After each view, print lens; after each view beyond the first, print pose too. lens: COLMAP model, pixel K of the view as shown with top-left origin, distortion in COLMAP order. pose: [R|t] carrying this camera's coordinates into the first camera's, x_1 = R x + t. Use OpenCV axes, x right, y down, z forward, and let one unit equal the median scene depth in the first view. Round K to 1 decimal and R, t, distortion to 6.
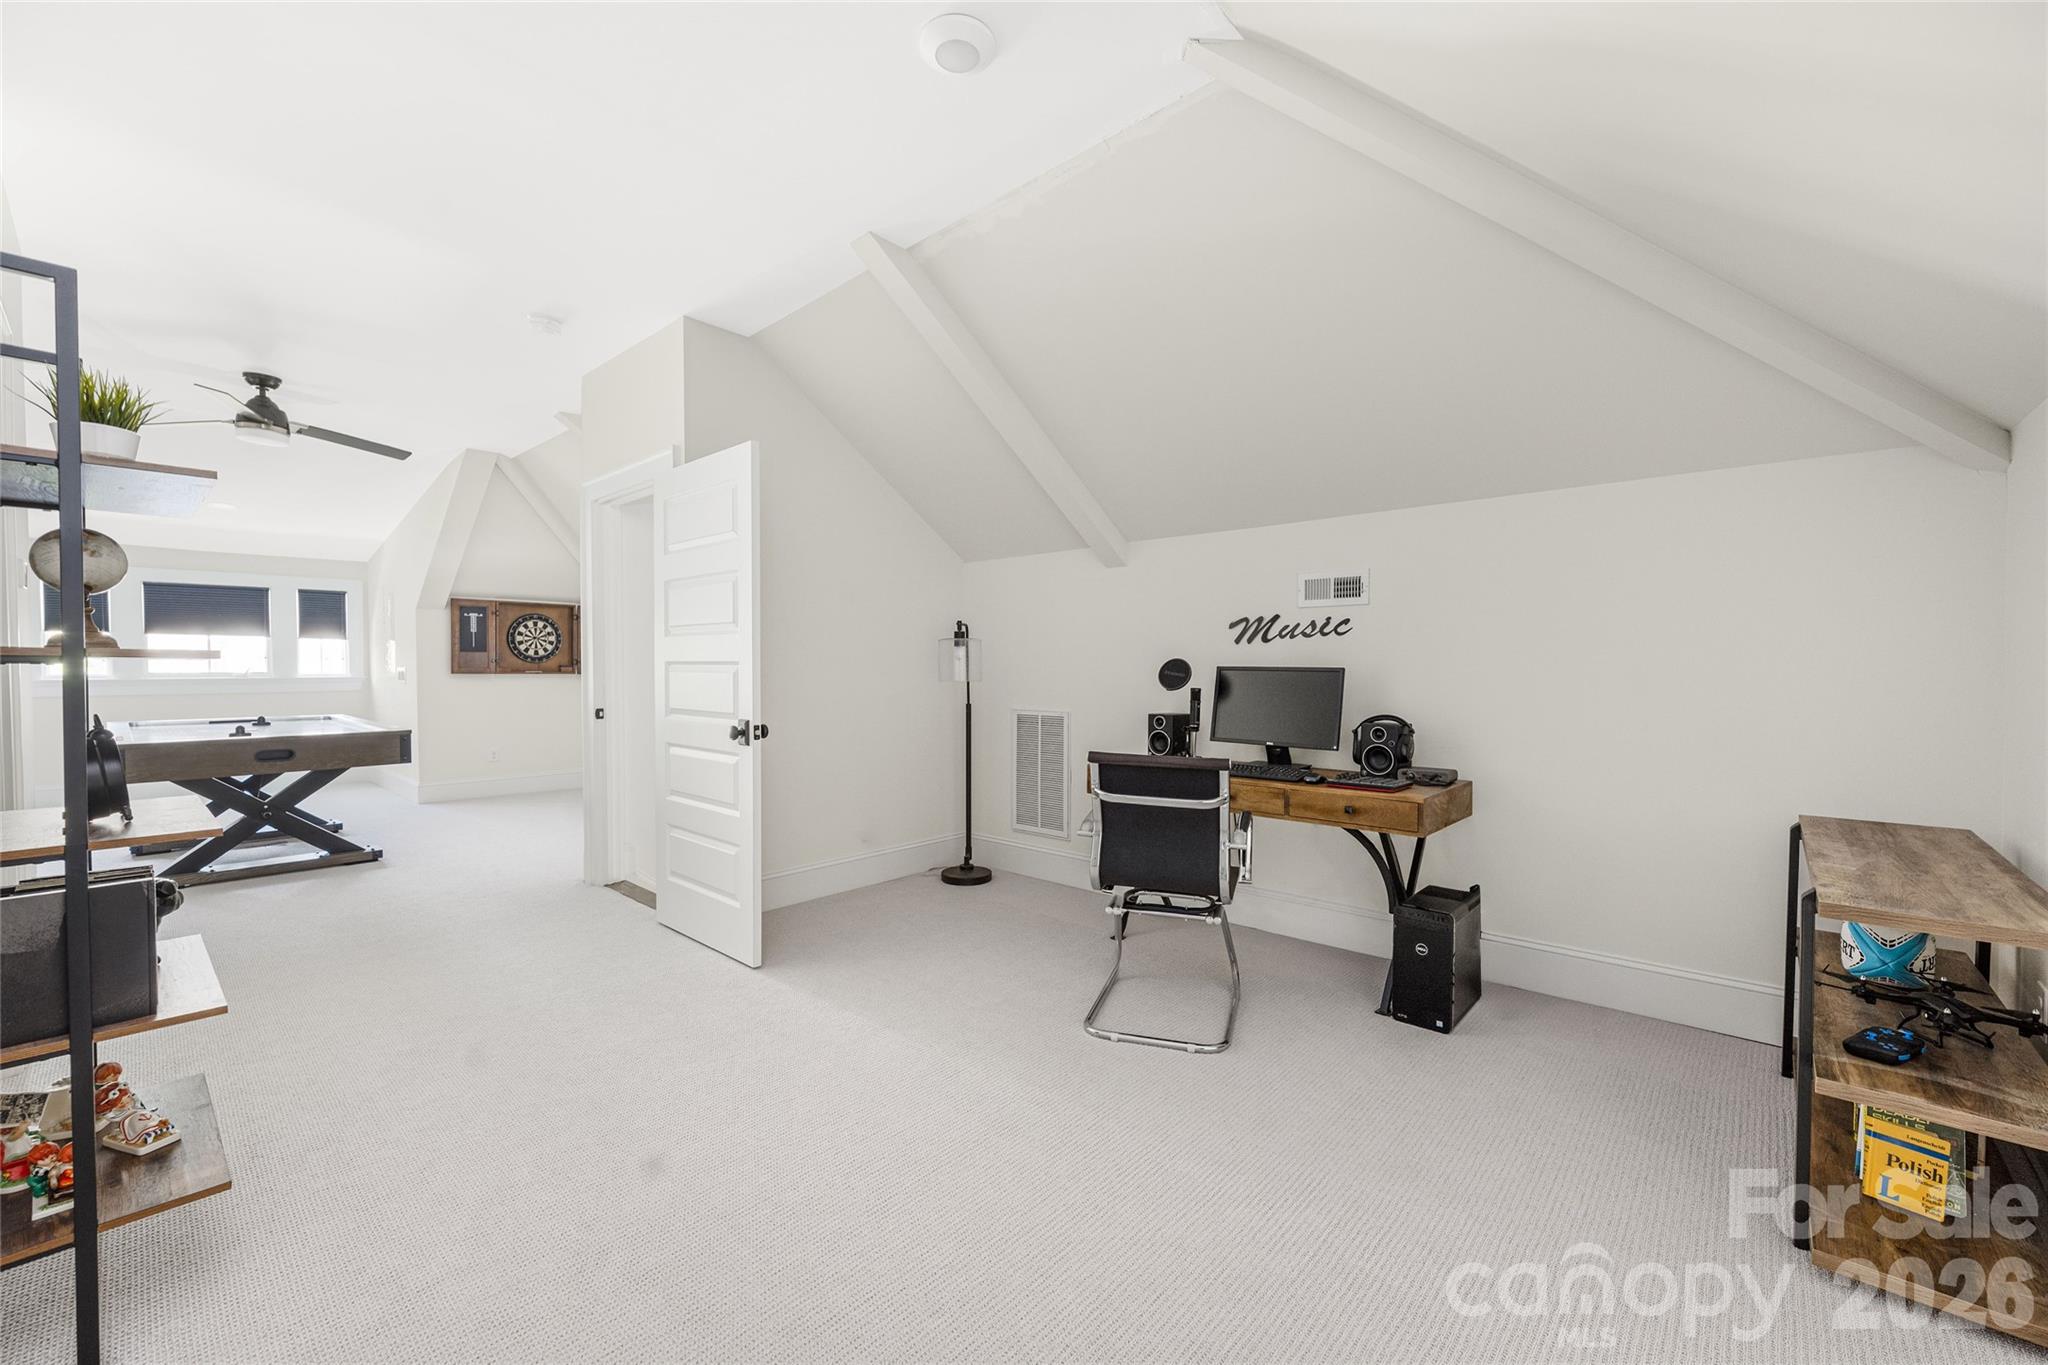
lens RADIAL K [[819.4, 0, 1023.8], [0, 819.4, 680.3], [0, 0, 1]] dist [-0.001356, -0.001105]
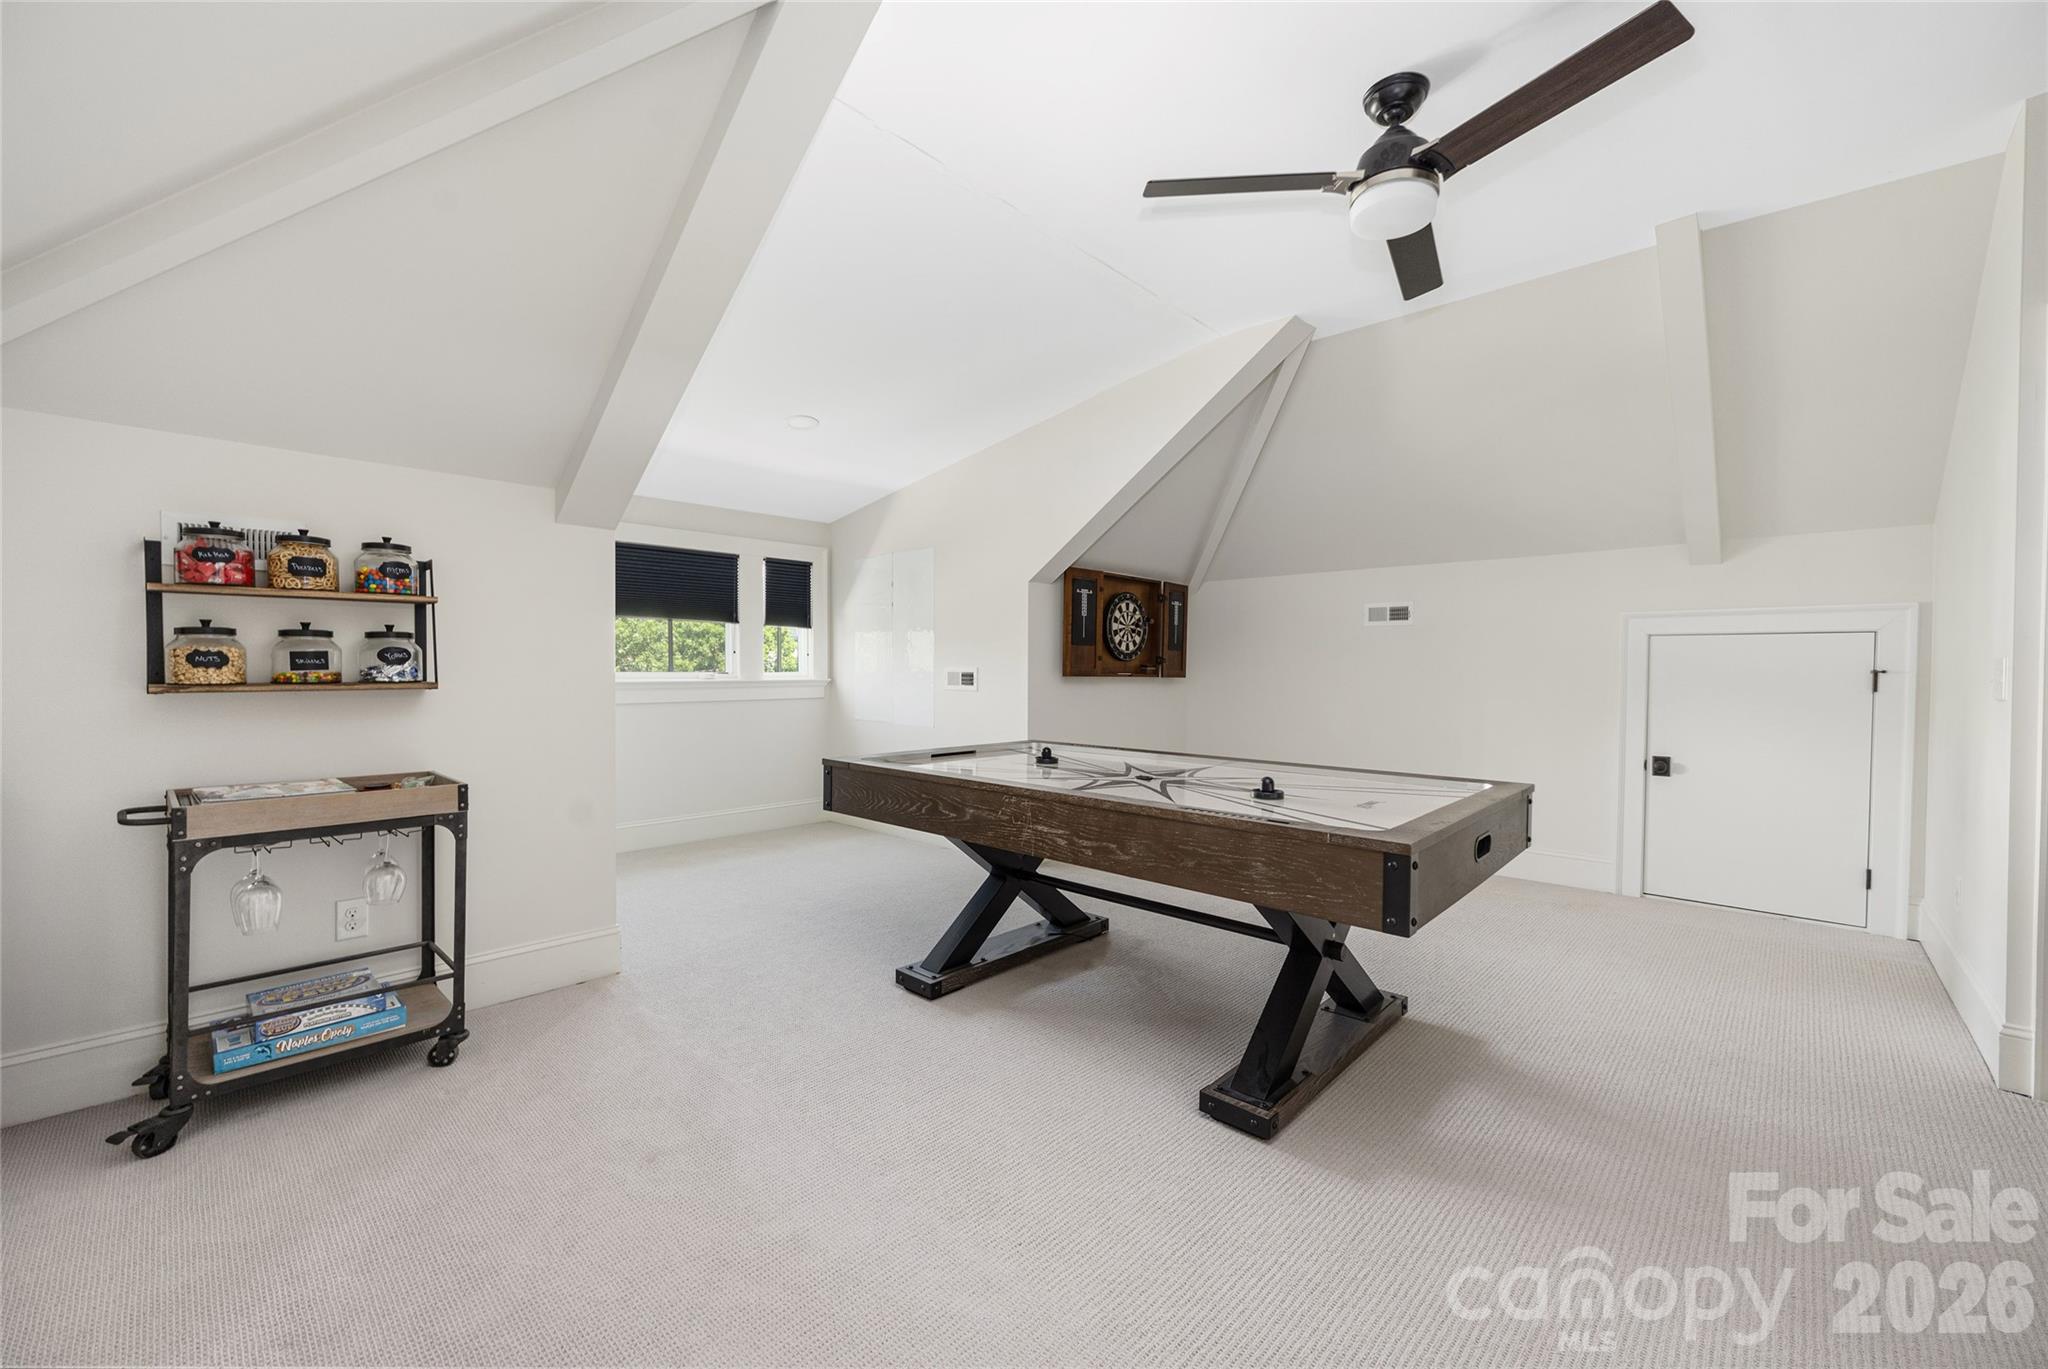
lens RADIAL K [[819.4, 0, 1024.9], [0, 819.4, 681.6], [0, 0, 1]] dist [-0.001356, -0.001105]
pose [[0.999993, 0.003438, 0.001405, -0.685800], [-0.003438, 0.999994, 0.000230, -0.003726], [-0.001404, -0.000235, 0.999999, 0.292489]]
